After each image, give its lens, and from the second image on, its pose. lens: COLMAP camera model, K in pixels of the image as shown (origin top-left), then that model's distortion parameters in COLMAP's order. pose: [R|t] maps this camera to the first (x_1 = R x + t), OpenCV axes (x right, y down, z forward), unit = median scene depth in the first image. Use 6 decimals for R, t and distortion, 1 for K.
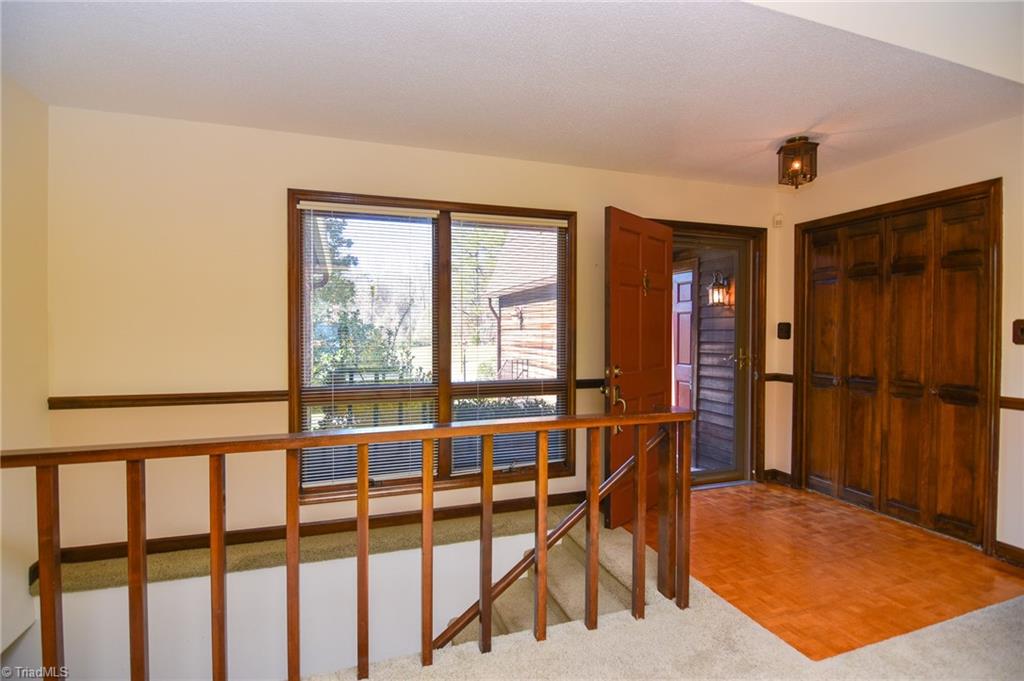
lens RADIAL K [[494.5, 0, 511.9], [0, 494.5, 340.8], [0, 0, 1]] dist [-0.009861, -0.005939]
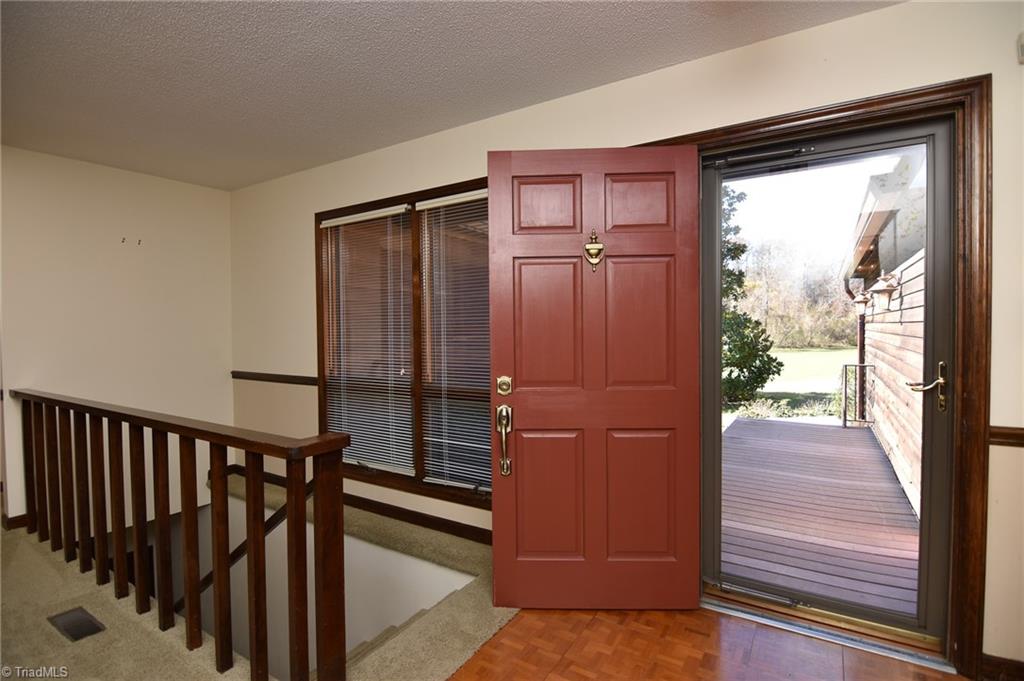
lens RADIAL K [[494.5, 0, 512.1], [0, 494.5, 338.9], [0, 0, 1]] dist [-0.009861, -0.005939]
pose [[0.627936, 0.012481, -0.778165, 0.753765], [-0.006642, 0.999921, 0.010677, -0.011146], [0.778237, -0.001536, 0.627969, 0.564655]]
